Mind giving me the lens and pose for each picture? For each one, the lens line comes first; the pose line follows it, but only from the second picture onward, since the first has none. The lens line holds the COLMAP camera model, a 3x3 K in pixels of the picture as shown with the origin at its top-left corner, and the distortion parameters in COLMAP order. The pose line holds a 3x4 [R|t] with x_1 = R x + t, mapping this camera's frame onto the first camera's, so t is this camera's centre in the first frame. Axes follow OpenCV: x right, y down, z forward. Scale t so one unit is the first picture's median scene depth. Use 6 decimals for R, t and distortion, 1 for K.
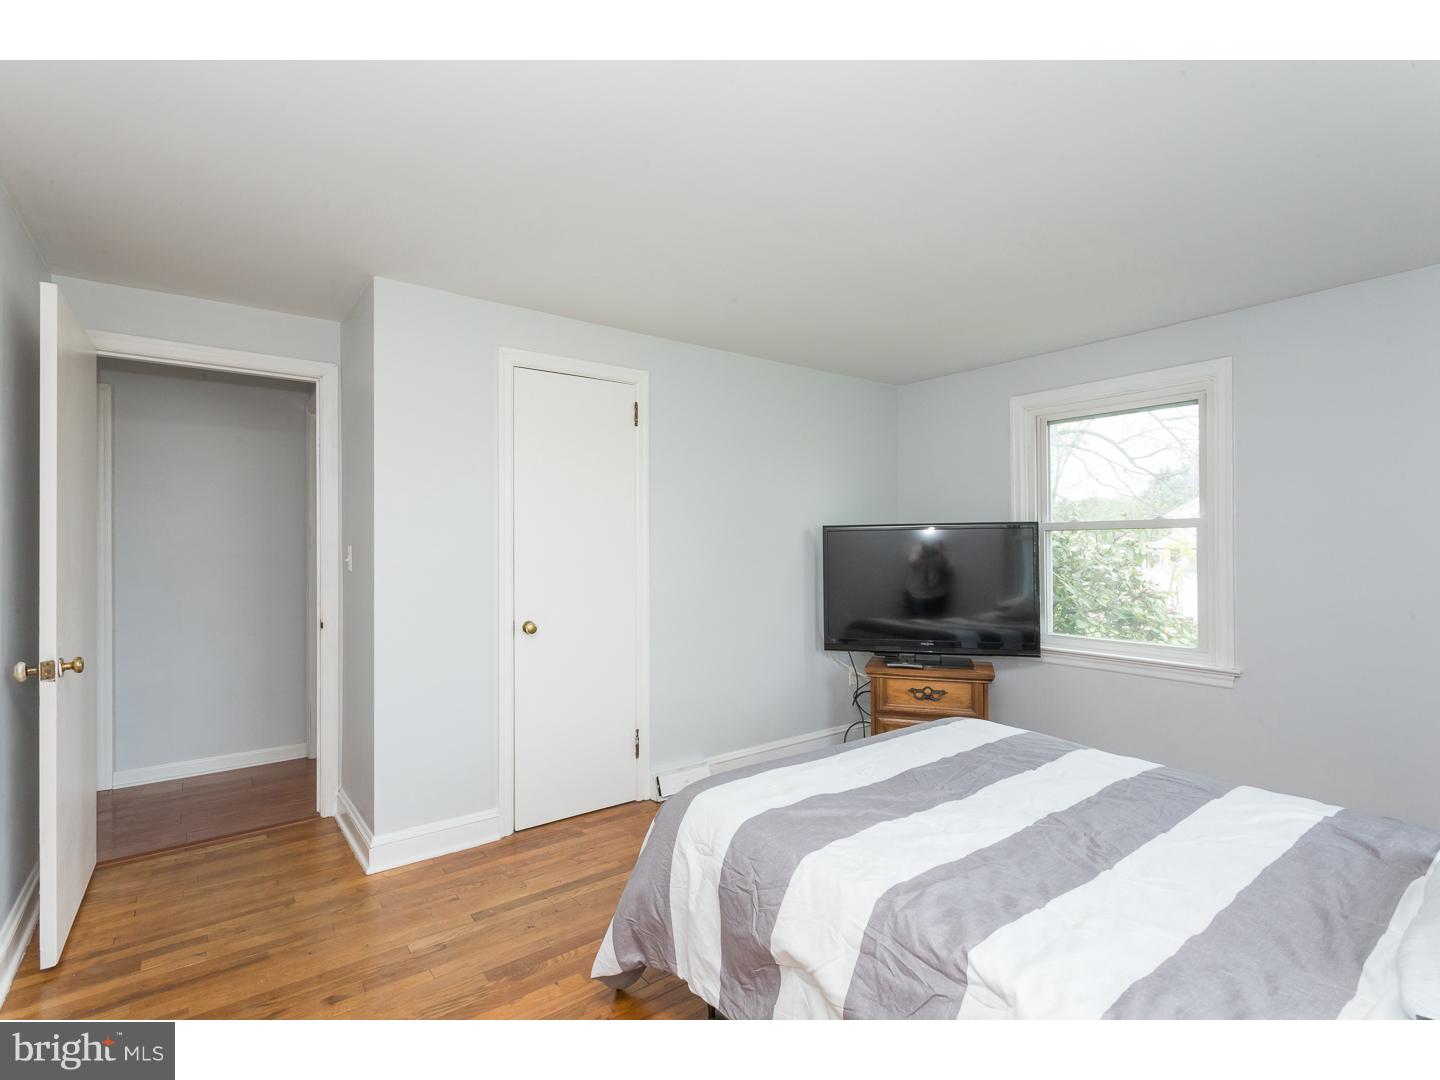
lens RADIAL K [[678.5, 0, 720.0], [0, 678.5, 540.0], [0, 0, 1]] dist [0.004978, 0.001036]
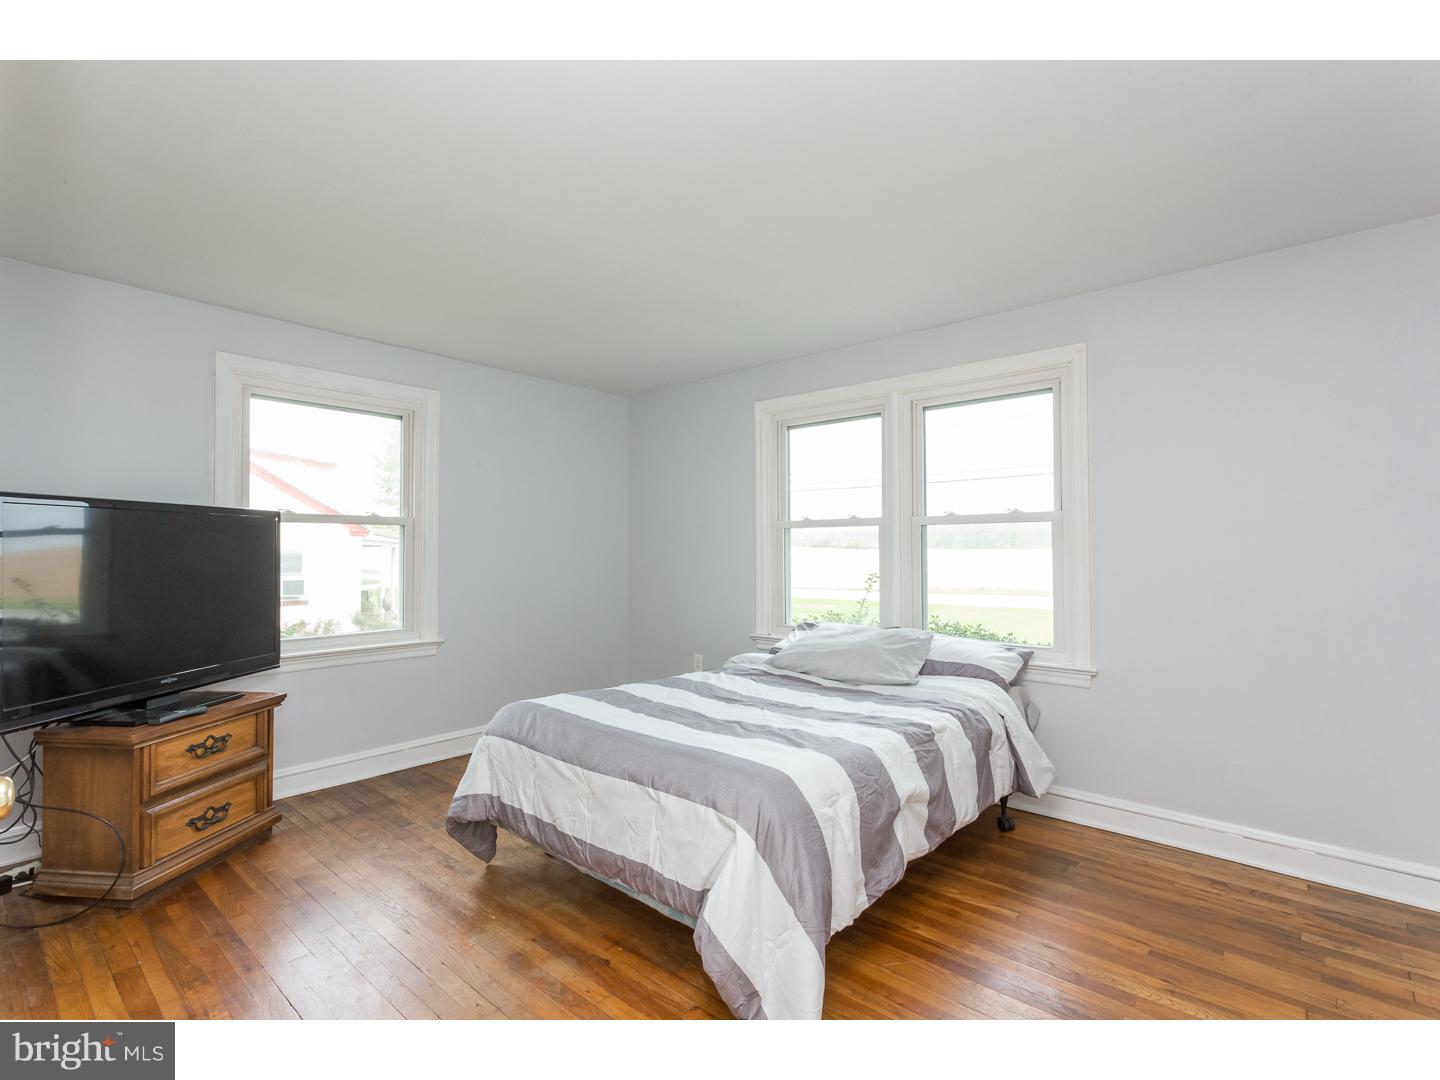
lens RADIAL K [[678.5, 0, 720.0], [0, 678.5, 540.0], [0, 0, 1]] dist [0.004978, 0.001036]
pose [[-0.188214, 0.017567, 0.981971, -0.495469], [-0.001898, 0.999832, -0.018251, 0.024313], [-0.982126, -0.005299, -0.188149, 0.615977]]
